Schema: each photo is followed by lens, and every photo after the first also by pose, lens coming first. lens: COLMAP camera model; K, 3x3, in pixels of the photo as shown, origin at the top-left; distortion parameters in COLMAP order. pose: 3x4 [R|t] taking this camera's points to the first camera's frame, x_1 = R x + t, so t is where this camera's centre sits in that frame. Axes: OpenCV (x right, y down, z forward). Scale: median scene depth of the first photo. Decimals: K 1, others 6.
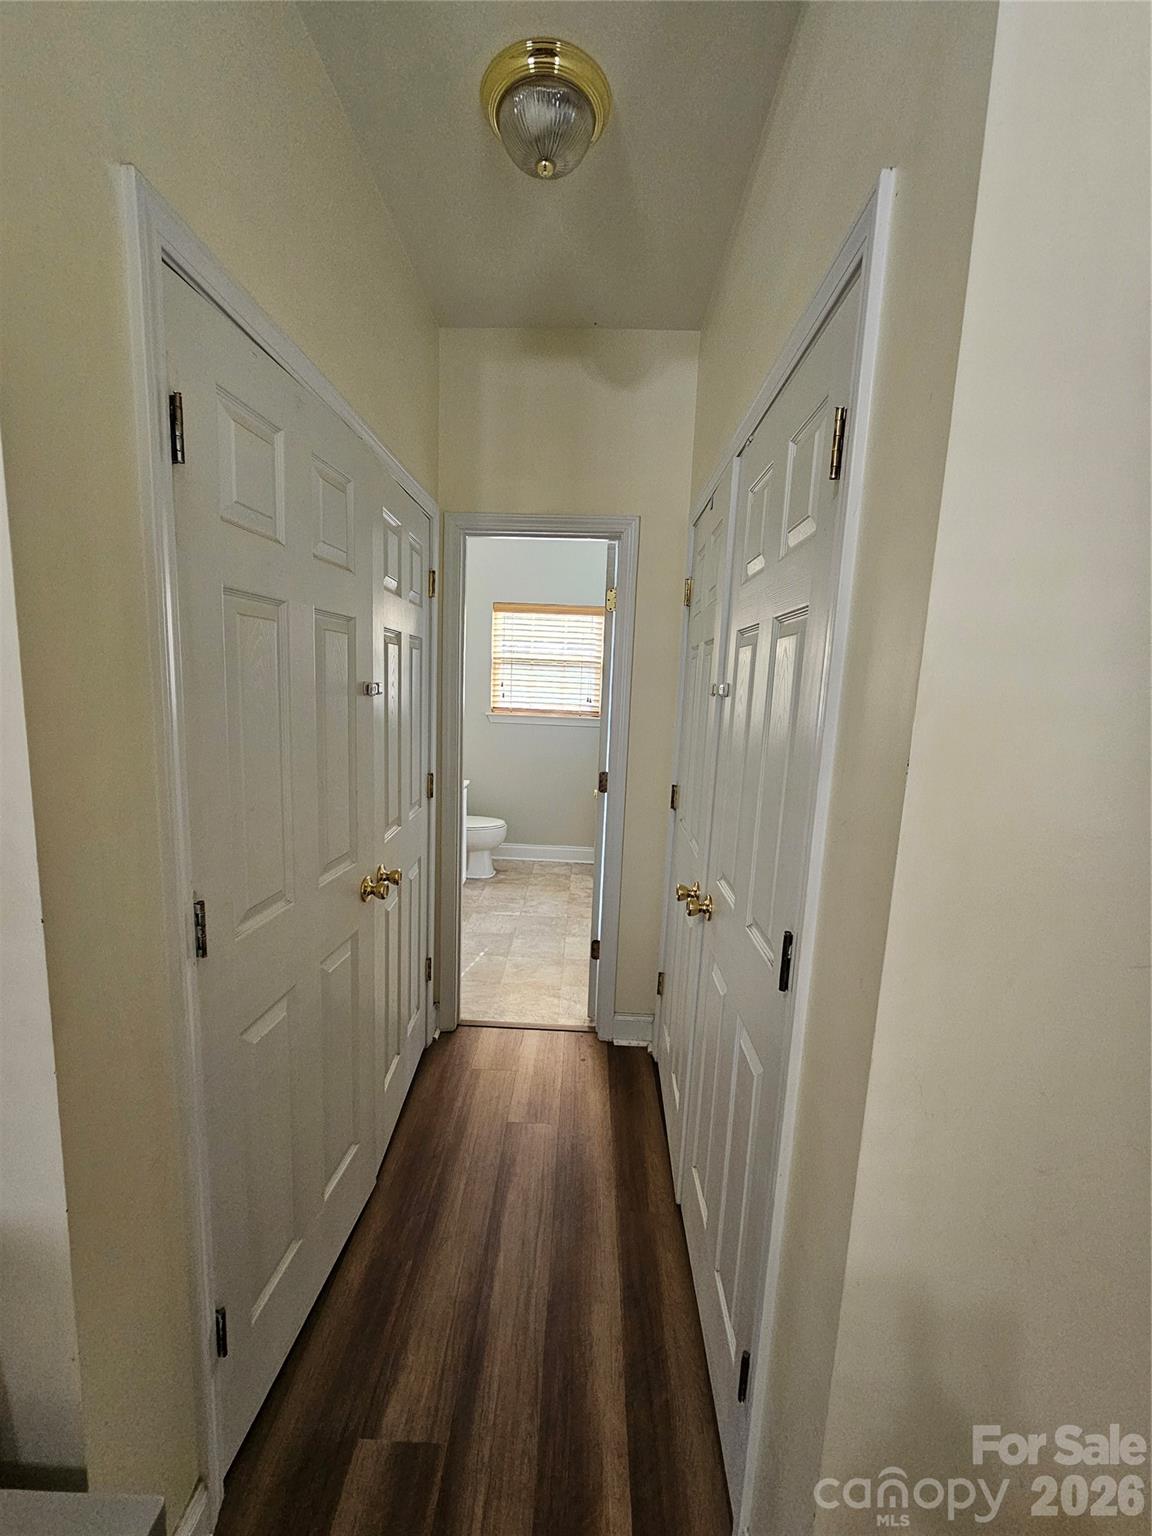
lens RADIAL K [[626.9, 0, 582.8], [0, 626.9, 776.0], [0, 0, 1]] dist [-0.002809, -0.000119]
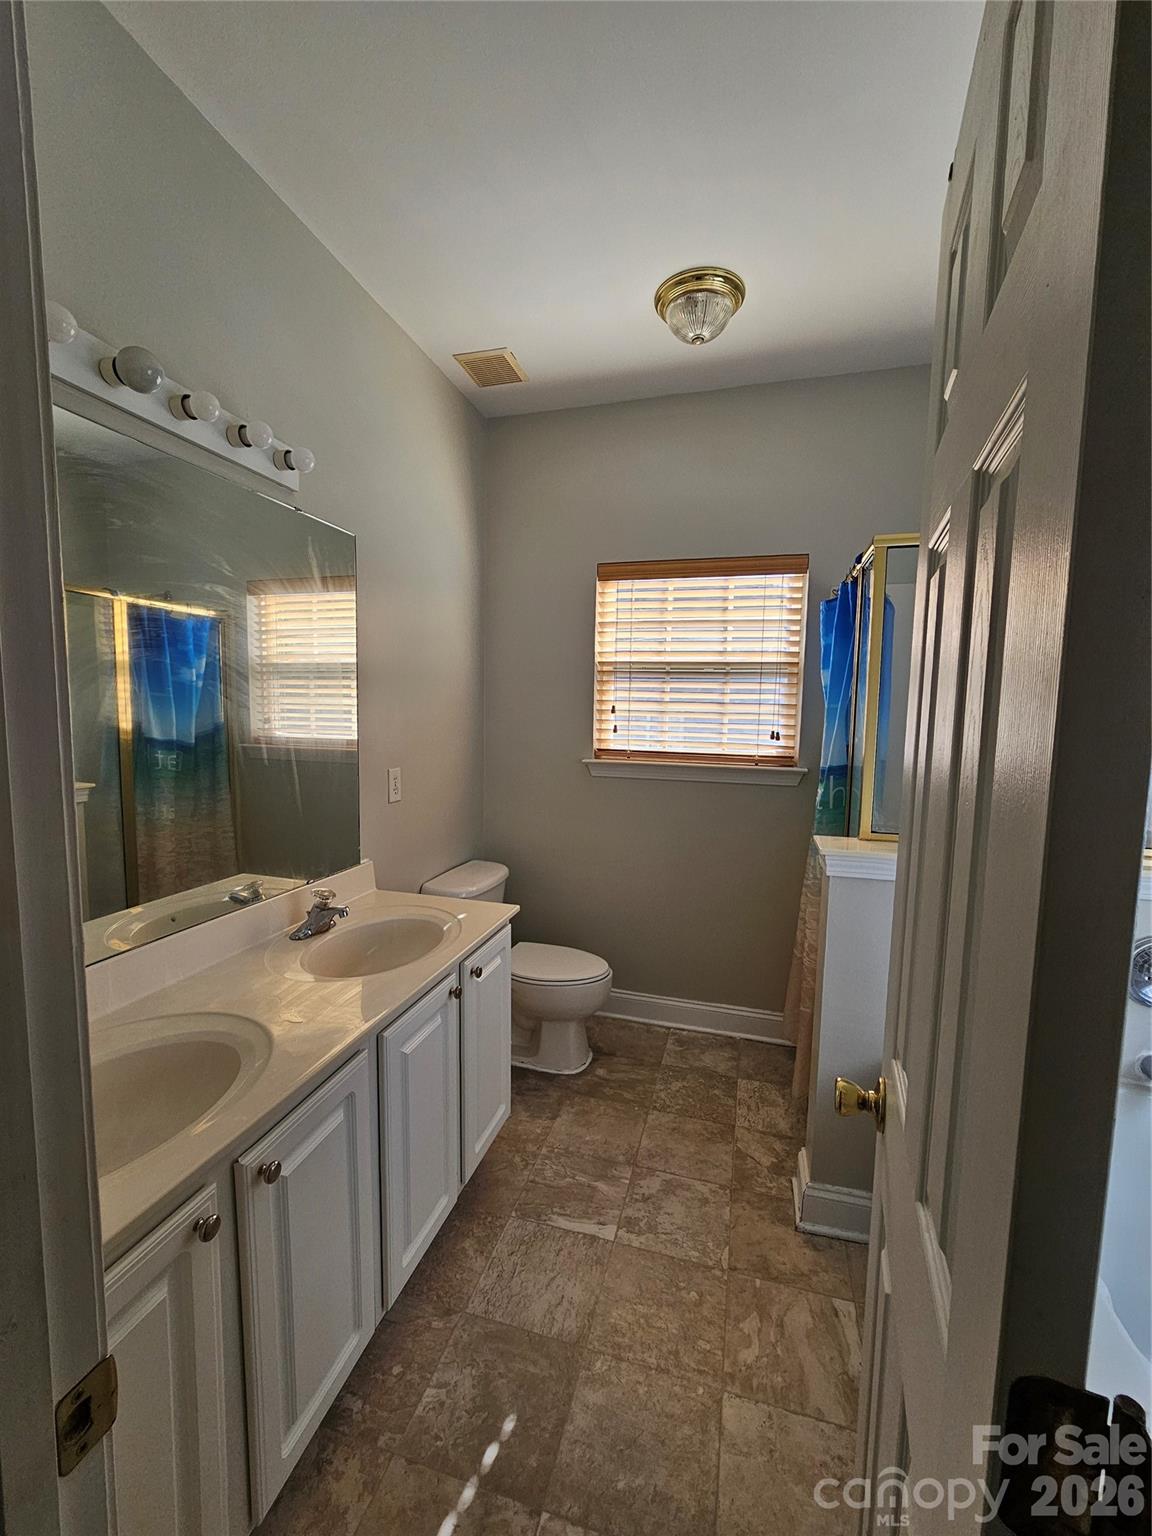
lens RADIAL K [[626.9, 0, 576.2], [0, 626.9, 775.6], [0, 0, 1]] dist [-0.002809, -0.000119]
pose [[0.964209, 0.005448, -0.265087, -0.011722], [-0.021225, 0.998166, -0.056687, -0.054999], [0.264292, 0.060285, 0.962557, 0.458818]]
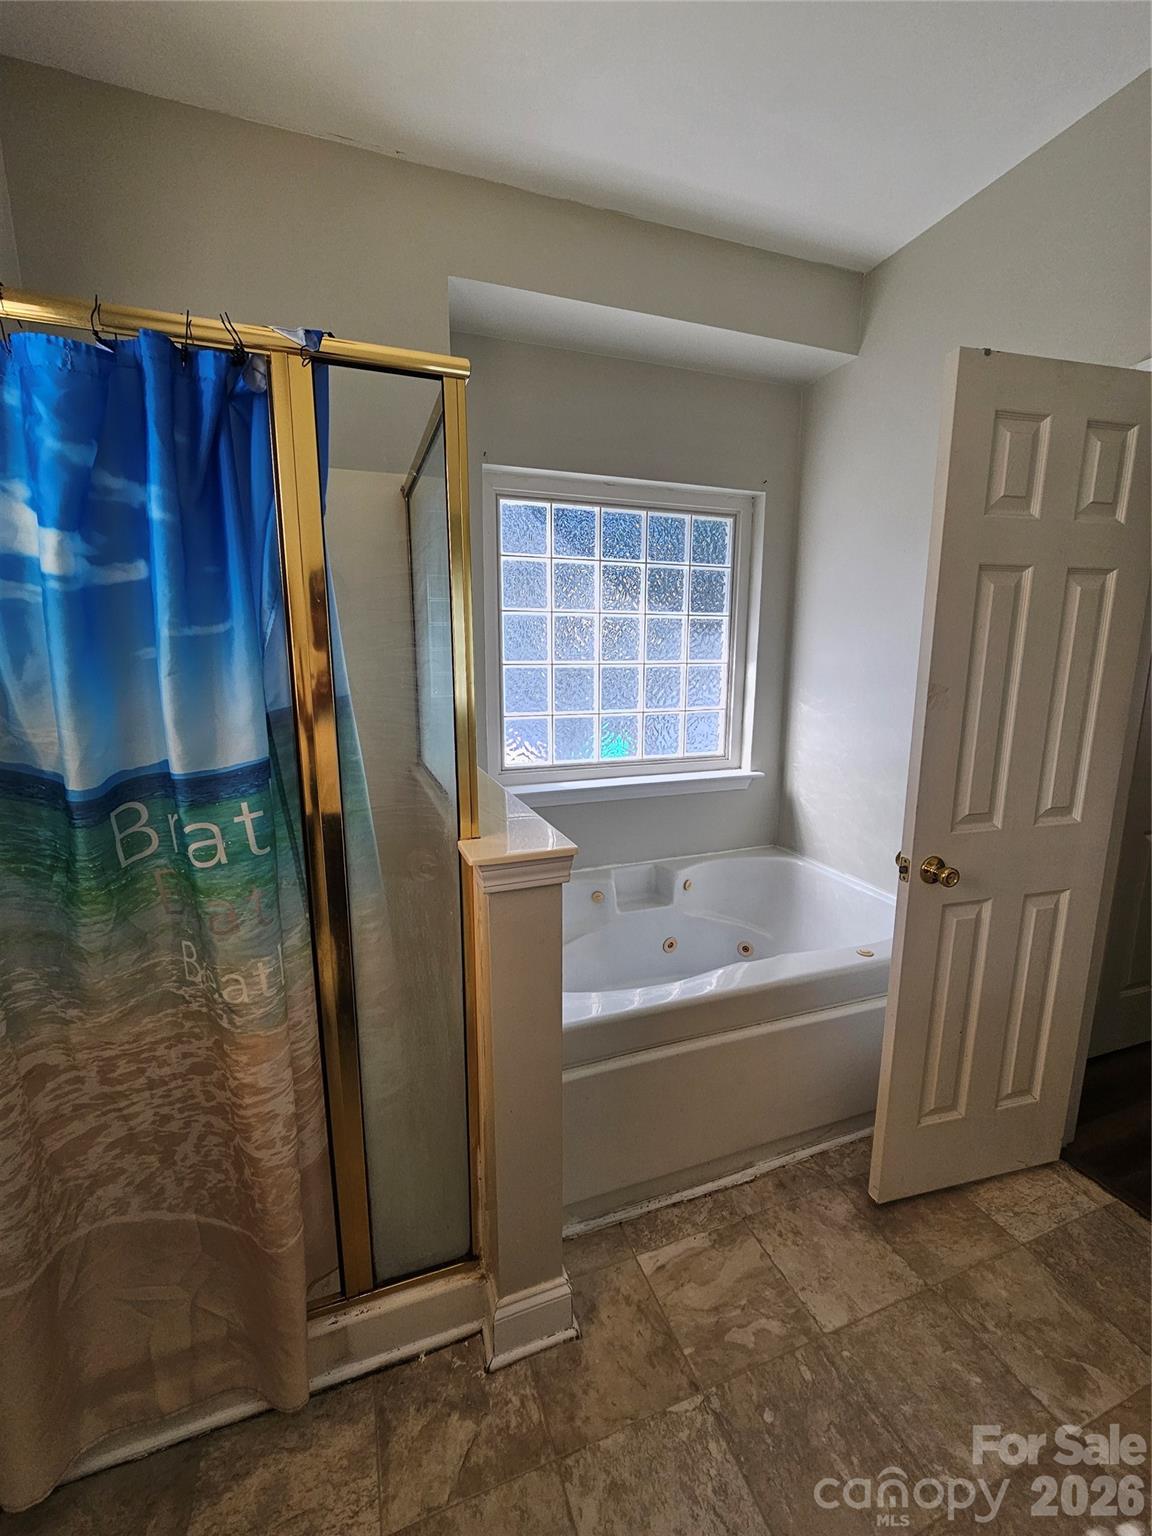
lens RADIAL K [[626.9, 0, 563.6], [0, 626.9, 762.5], [0, 0, 1]] dist [-0.002809, -0.000119]
pose [[-0.339772, -0.201187, 0.918738, -0.181444], [0.135432, 0.956206, 0.259478, -0.131502], [-0.930706, 0.212589, -0.297644, 0.882736]]
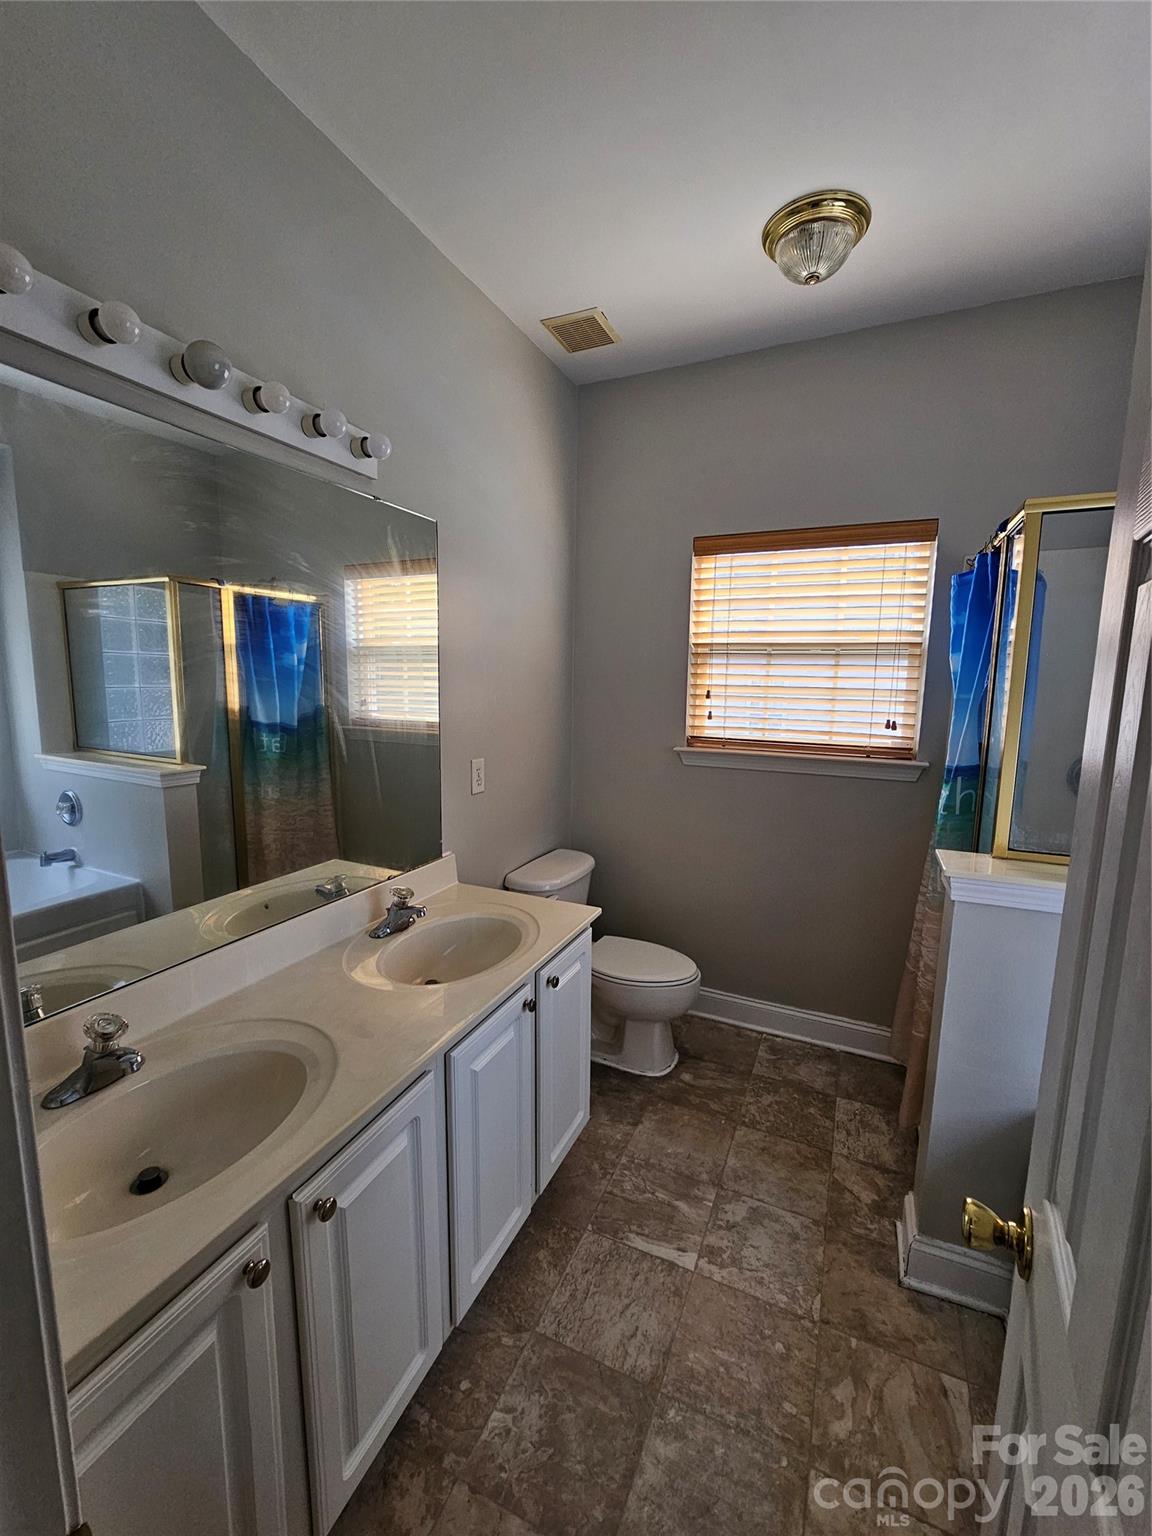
lens RADIAL K [[626.9, 0, 580.7], [0, 626.9, 768.7], [0, 0, 1]] dist [-0.002809, -0.000119]
pose [[0.914916, 0.032555, -0.402329, -0.013285], [-0.041818, 0.999023, -0.014259, -0.072629], [0.401472, 0.029870, 0.915384, 0.482791]]
